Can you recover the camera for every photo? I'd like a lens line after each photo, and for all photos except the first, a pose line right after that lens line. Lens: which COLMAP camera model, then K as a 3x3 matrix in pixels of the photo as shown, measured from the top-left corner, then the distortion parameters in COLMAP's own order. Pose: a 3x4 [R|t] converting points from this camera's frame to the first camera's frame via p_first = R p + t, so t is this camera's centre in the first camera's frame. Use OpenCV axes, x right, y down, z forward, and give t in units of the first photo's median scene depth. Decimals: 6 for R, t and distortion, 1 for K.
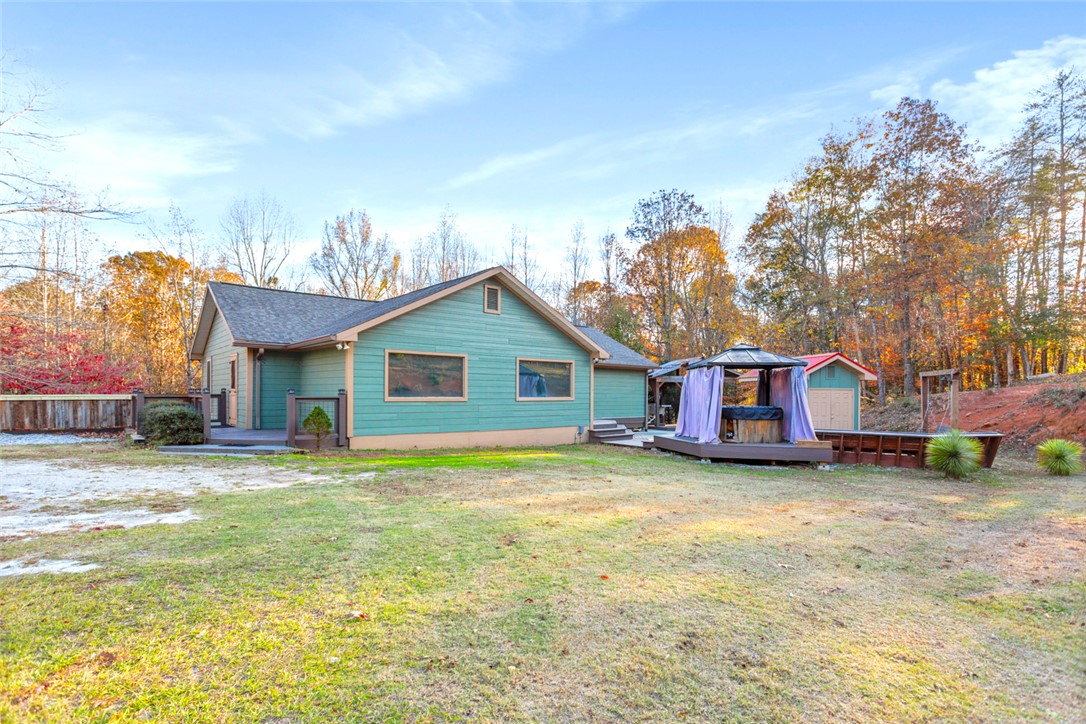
lens RADIAL K [[521.3, 0, 543.0], [0, 521.3, 362.0], [0, 0, 1]] dist [0.001974, 0.000520]
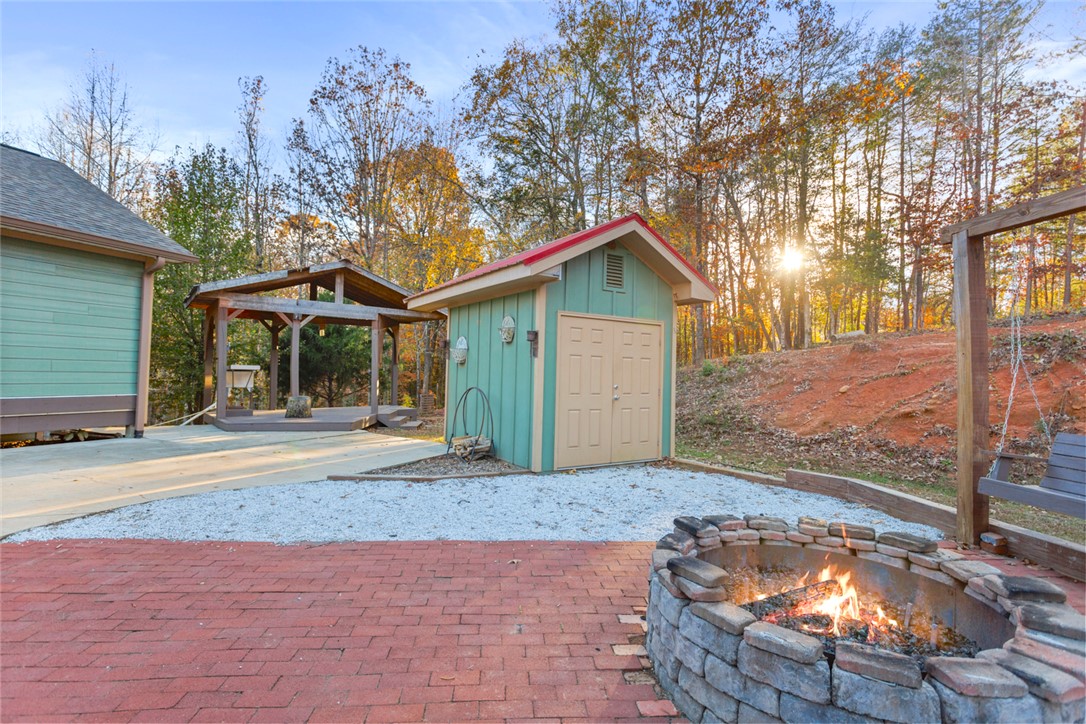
lens RADIAL K [[521.3, 0, 543.0], [0, 521.3, 362.0], [0, 0, 1]] dist [0.001974, 0.000520]
pose [[0.894300, 0.028743, 0.446544, 0.290295], [-0.051106, 0.997966, 0.038113, 0.058499], [-0.444540, -0.056906, 0.893950, 0.576794]]
